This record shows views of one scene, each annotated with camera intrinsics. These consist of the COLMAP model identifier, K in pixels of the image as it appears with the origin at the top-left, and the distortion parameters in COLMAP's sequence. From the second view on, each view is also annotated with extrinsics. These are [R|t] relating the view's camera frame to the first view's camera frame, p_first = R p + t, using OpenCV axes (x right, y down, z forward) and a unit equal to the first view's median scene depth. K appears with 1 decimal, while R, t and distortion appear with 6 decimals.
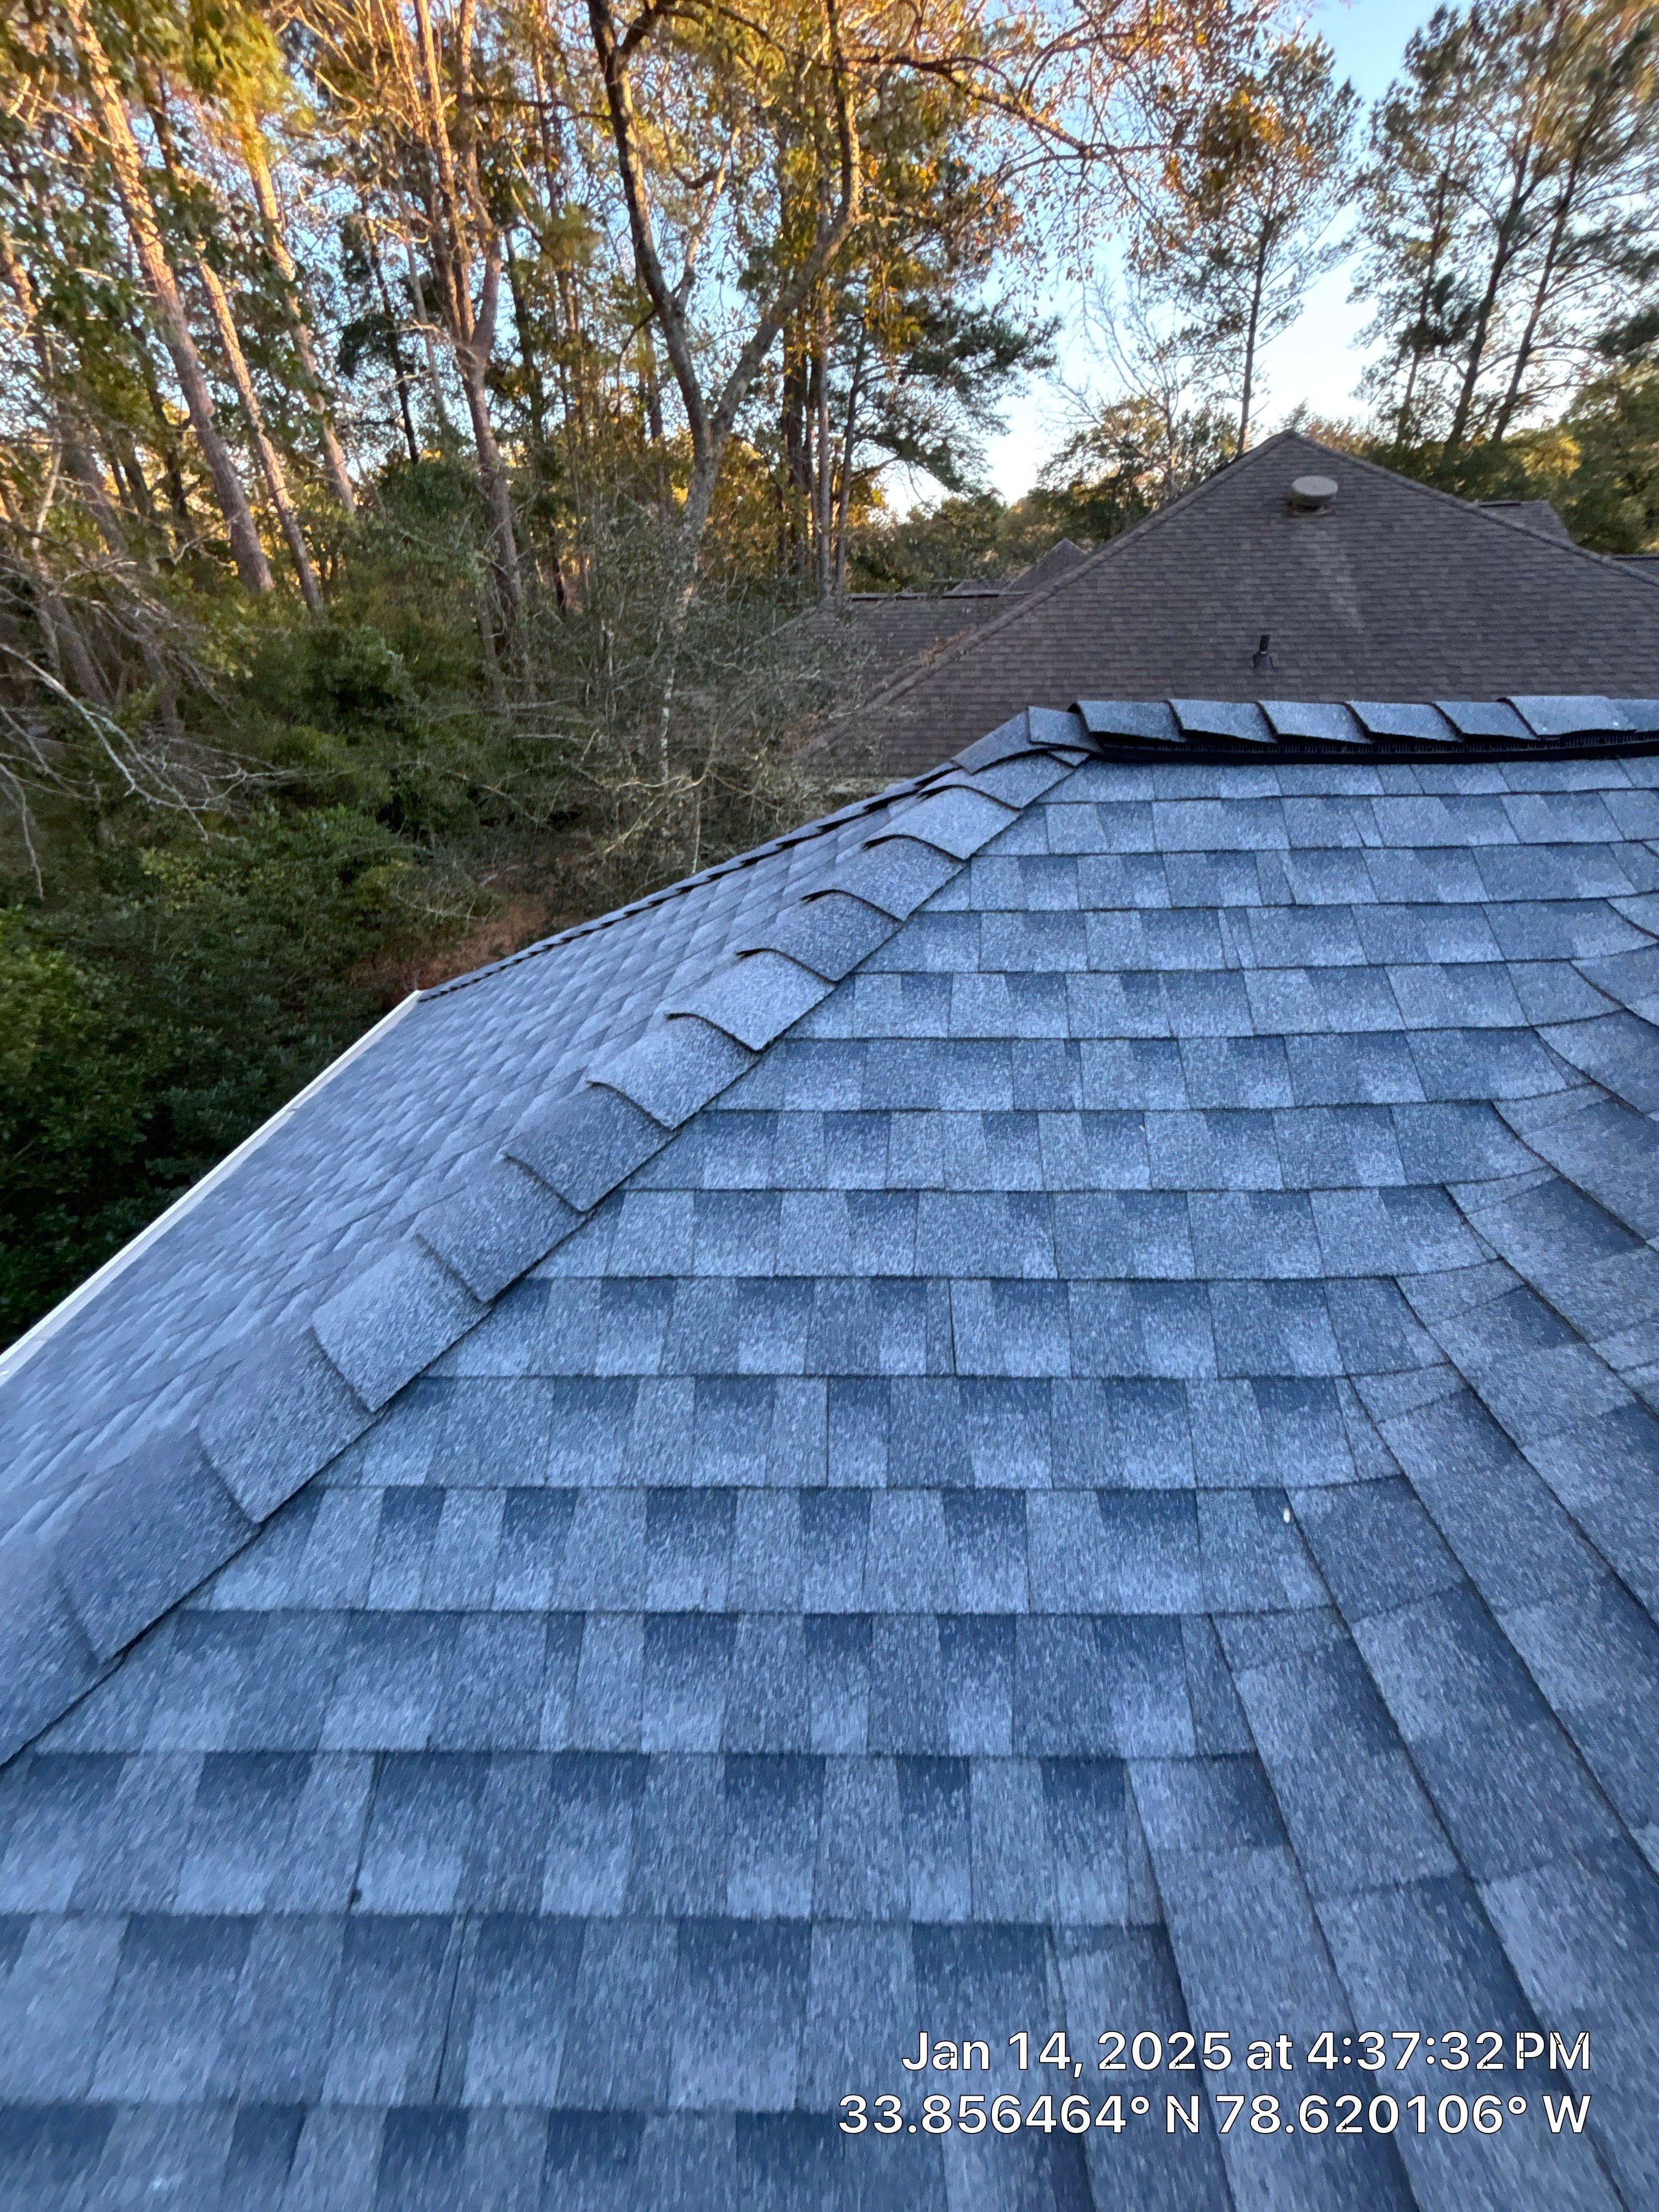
lens RADIAL K [[897.4, 0, 832.7], [0, 897.4, 1093.5], [0, 0, 1]] dist [-0.000647, -0.000083]
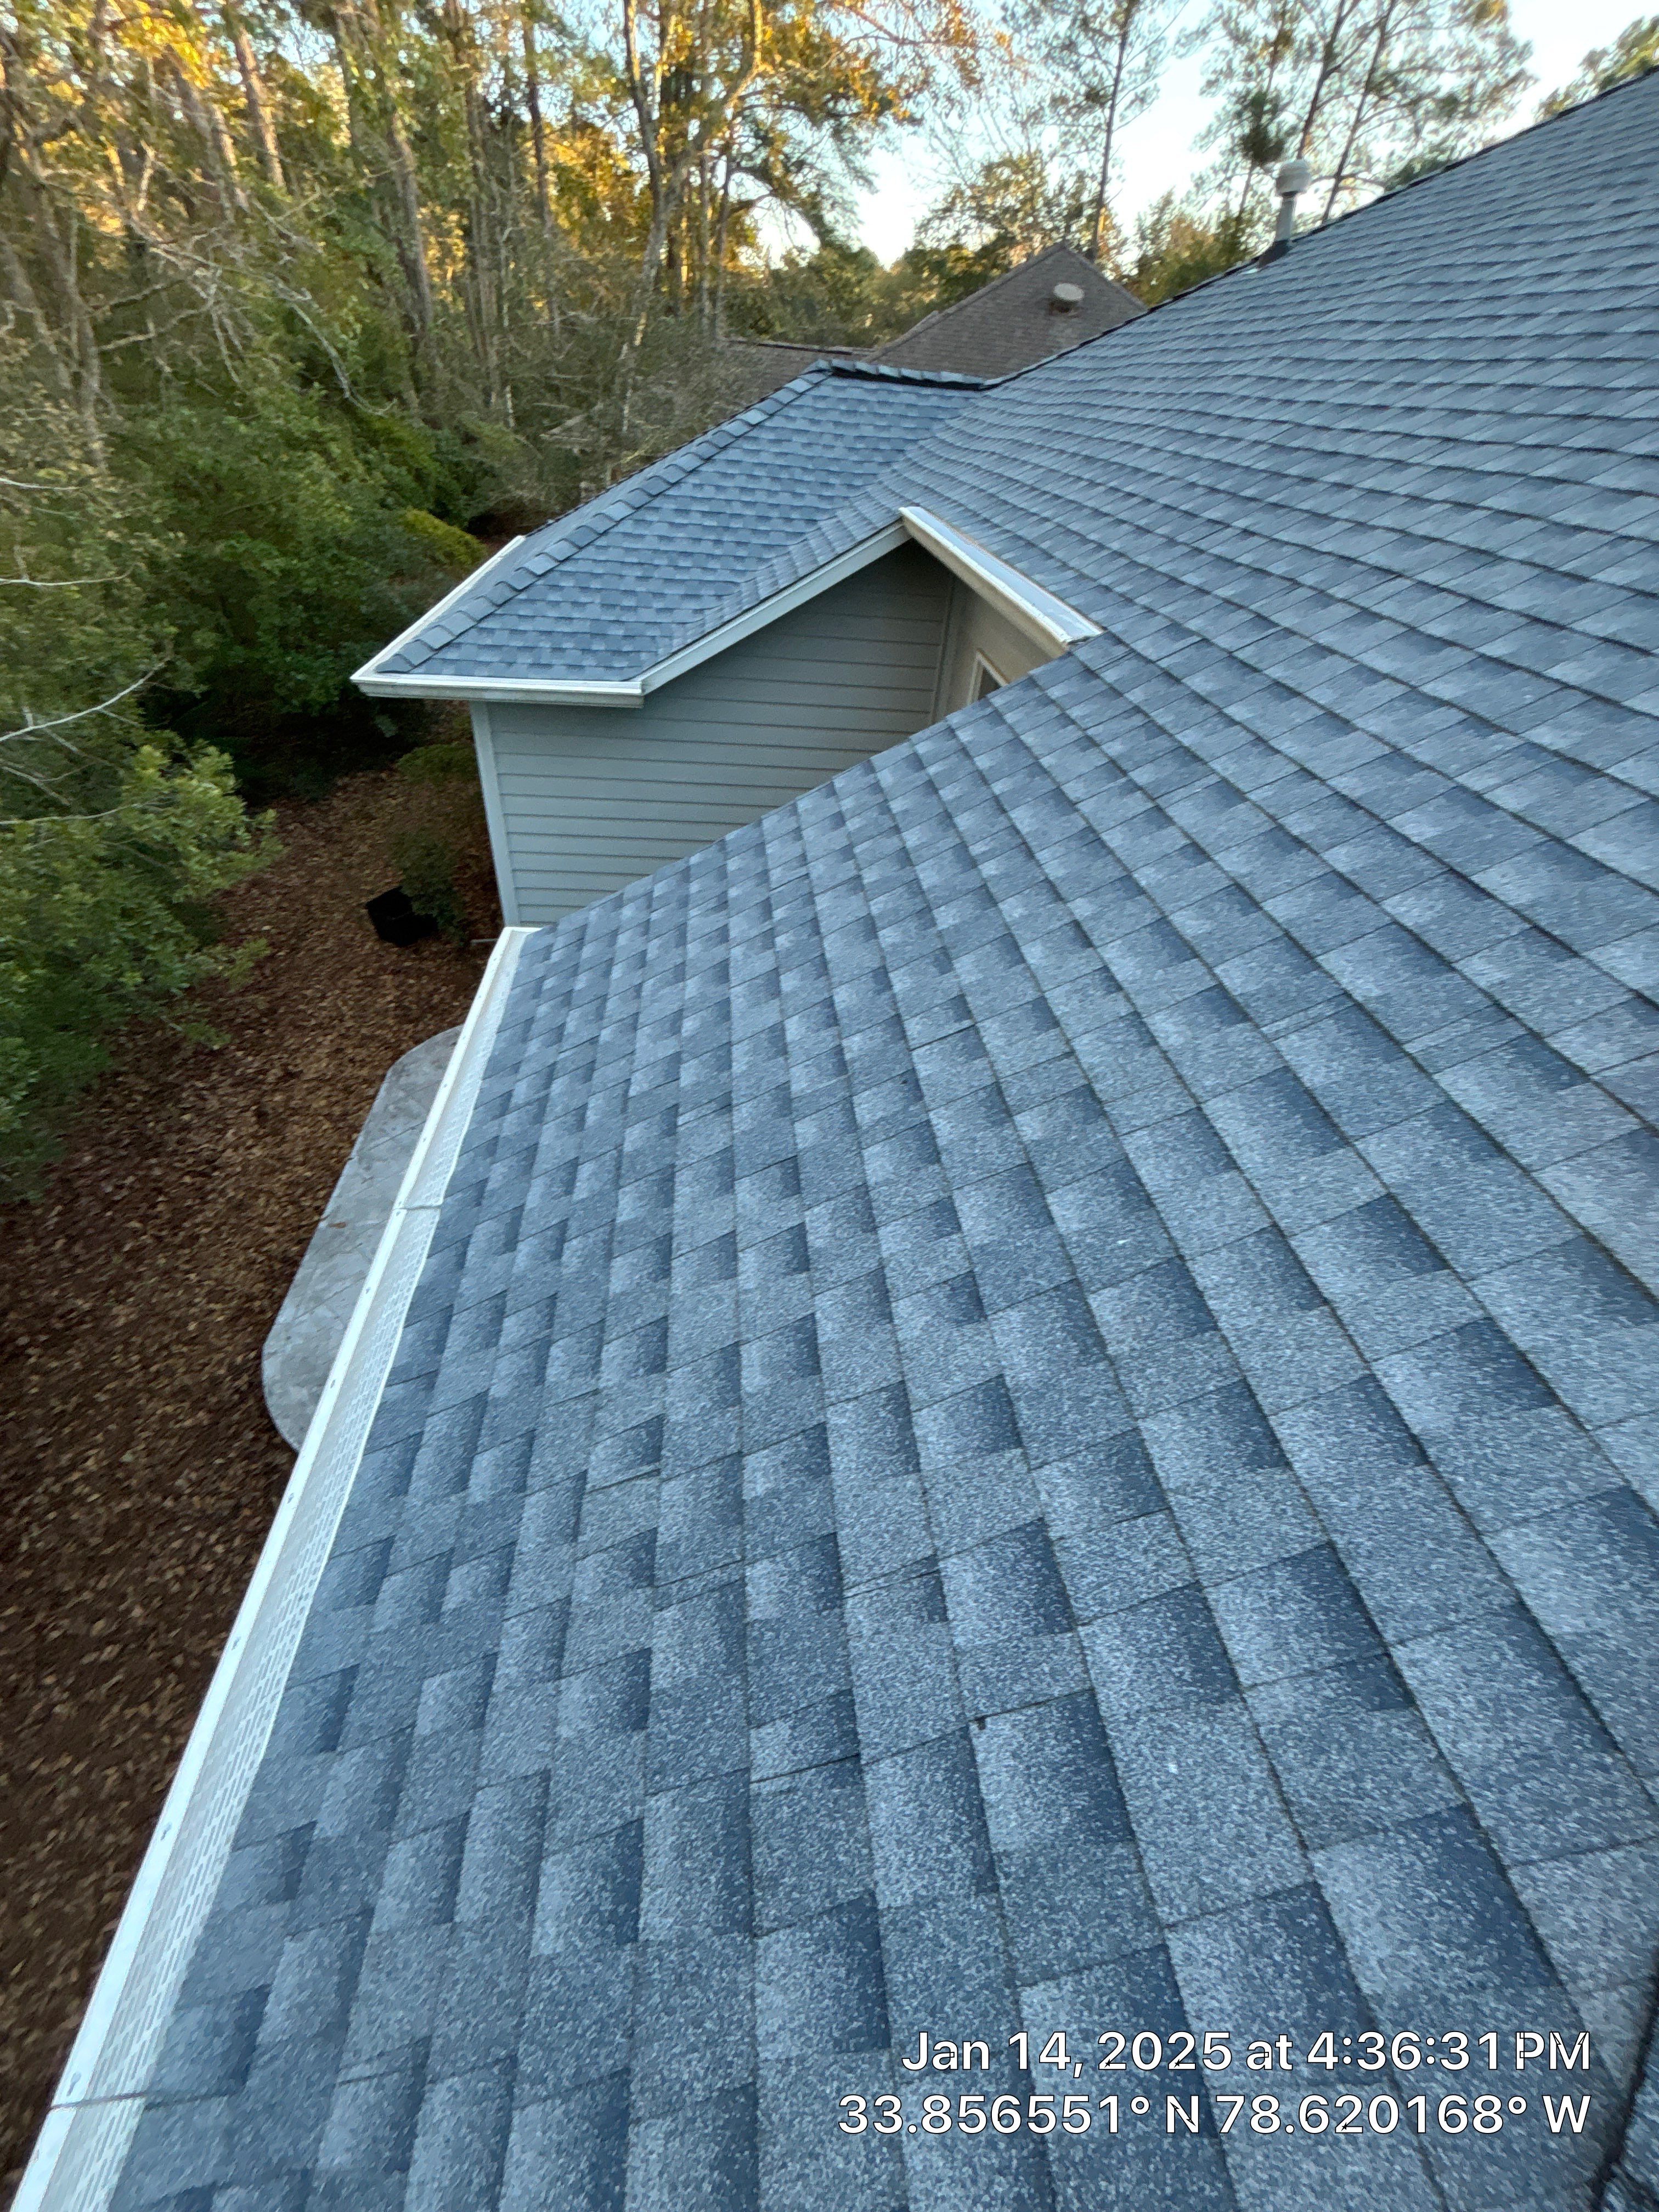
lens RADIAL K [[905.3, 0, 839.1], [0, 905.3, 1097.8], [0, 0, 1]] dist [0.003540, -0.001141]
pose [[0.986646, 0.002946, 0.162852, -0.019907], [-0.031888, 0.983981, 0.175398, 0.126513], [-0.159727, -0.178248, 0.970935, -0.211294]]
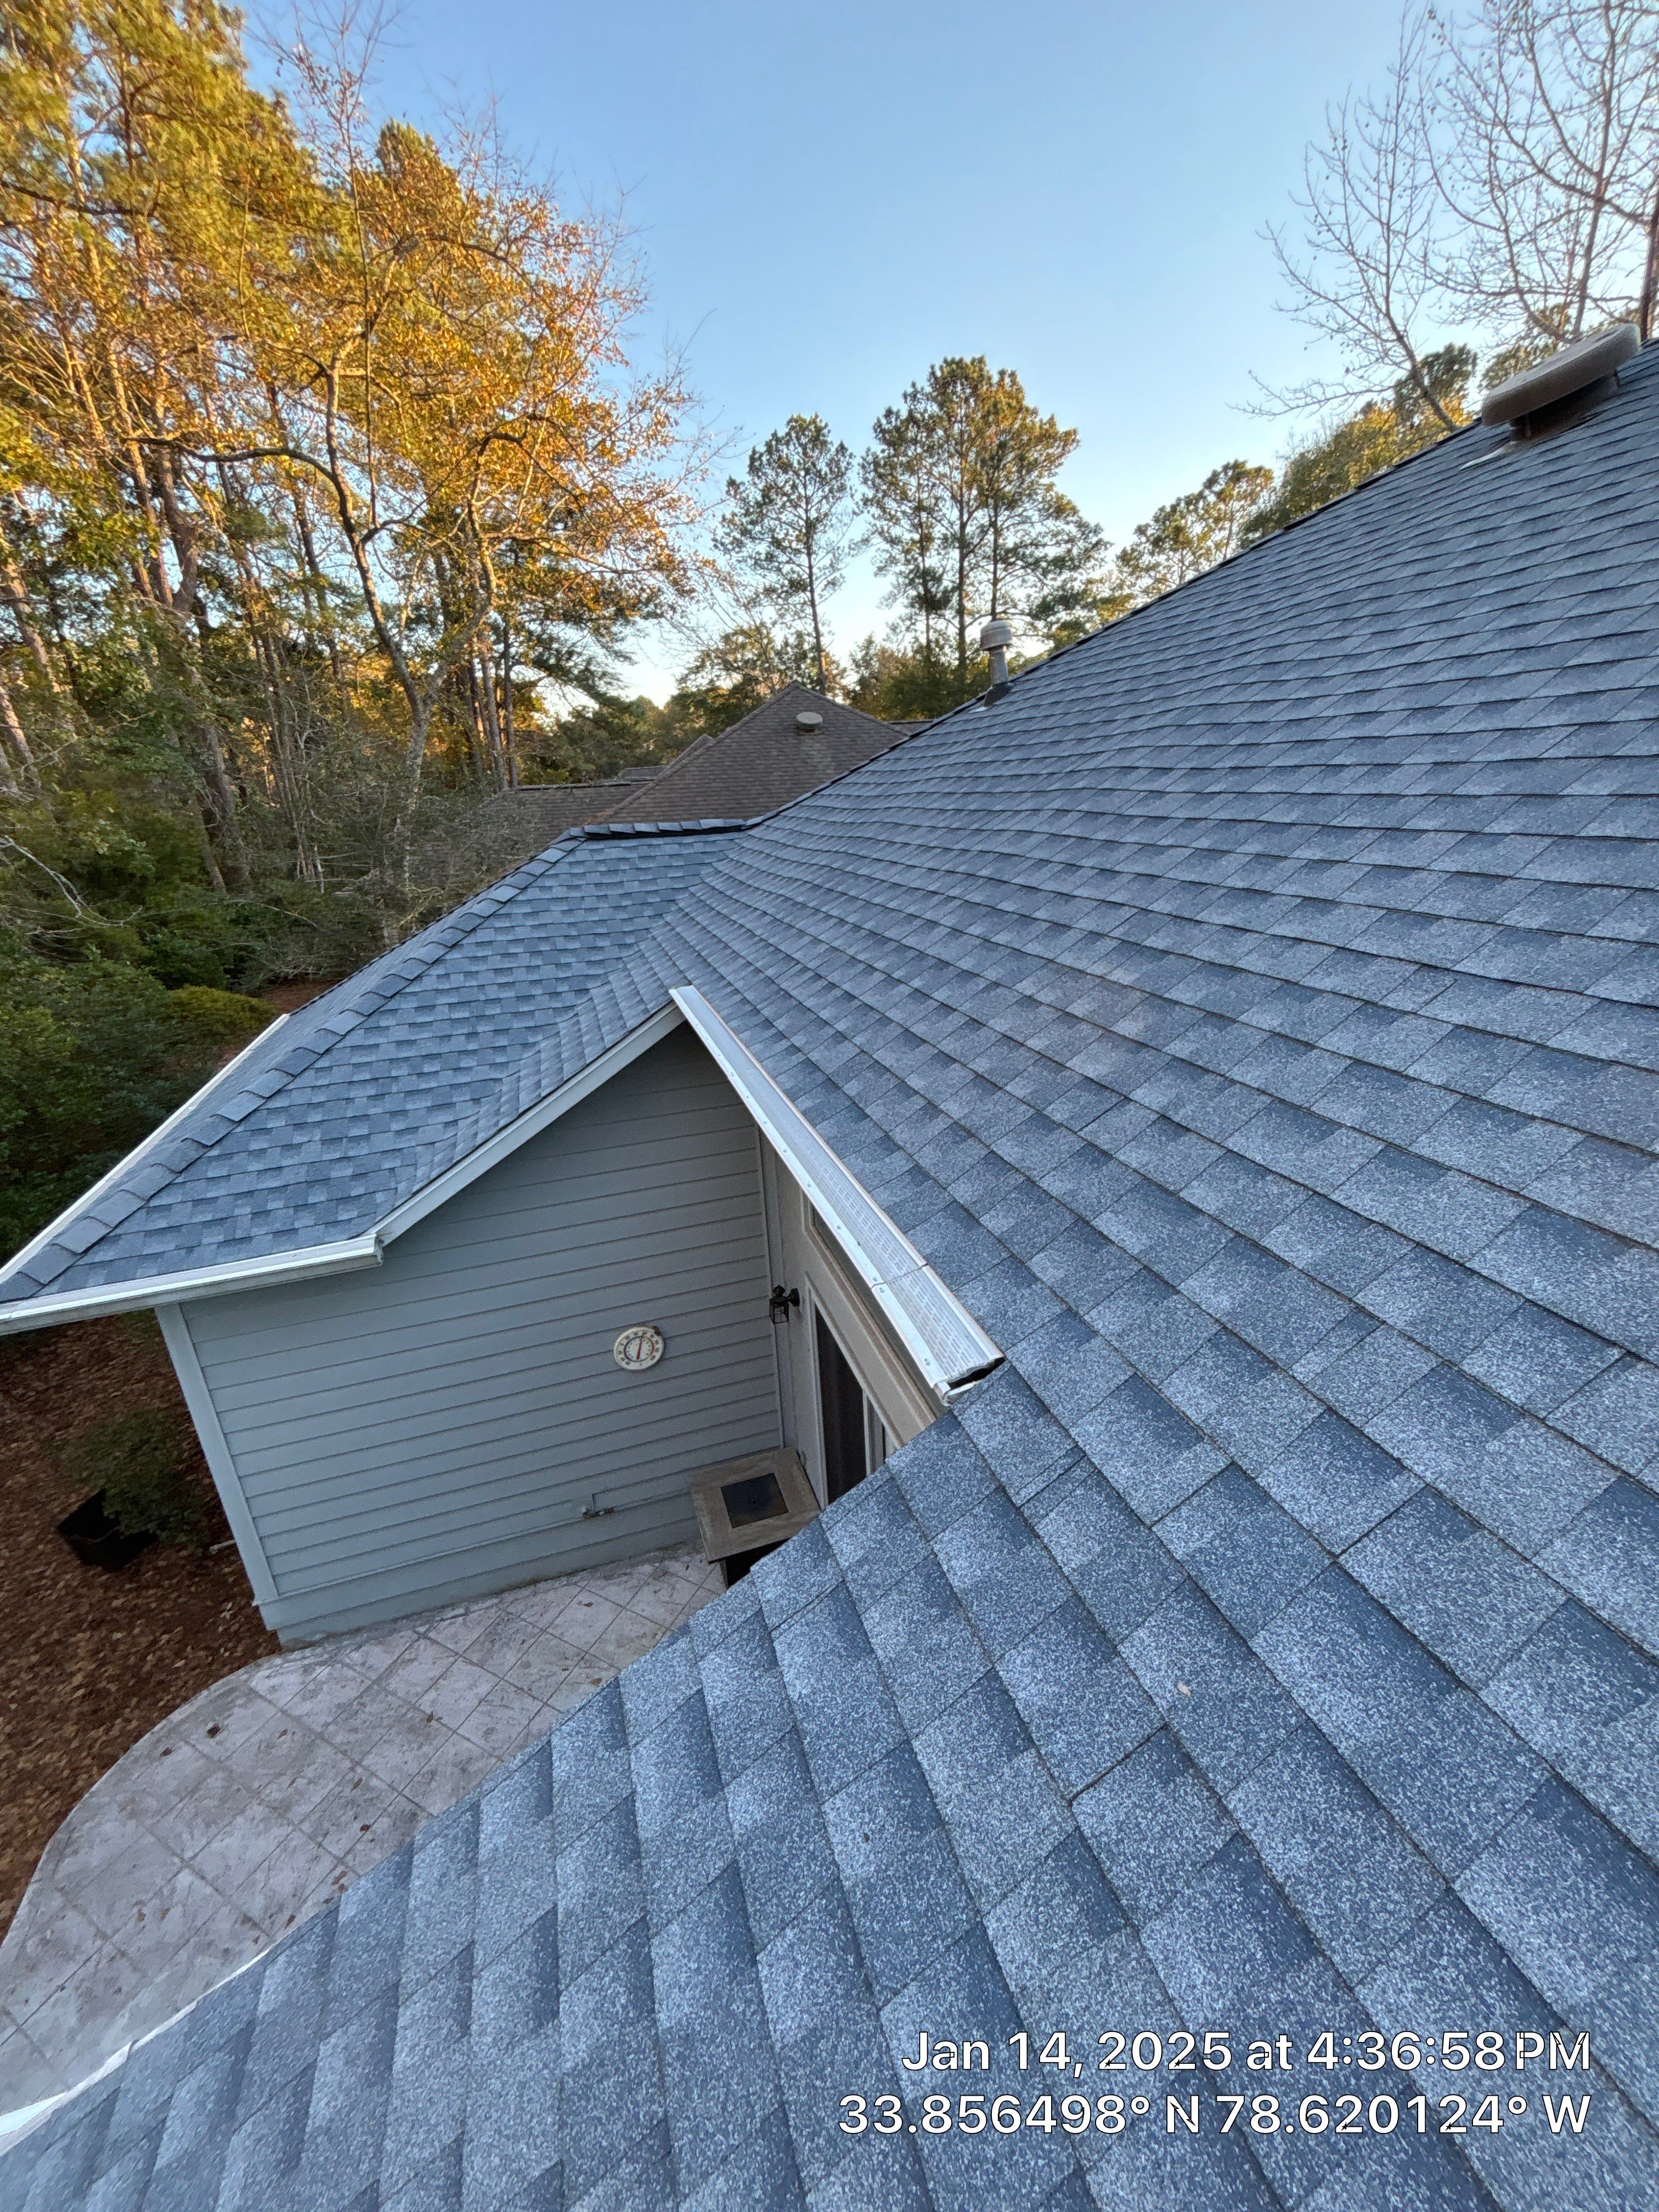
lens RADIAL K [[897.4, 0, 832.7], [0, 897.4, 1093.5], [0, 0, 1]] dist [-0.000647, -0.000083]
pose [[0.946238, -0.127175, 0.297422, 0.000265], [0.174366, 0.974985, -0.137845, 0.083884], [-0.272452, 0.182294, 0.944743, -0.162388]]
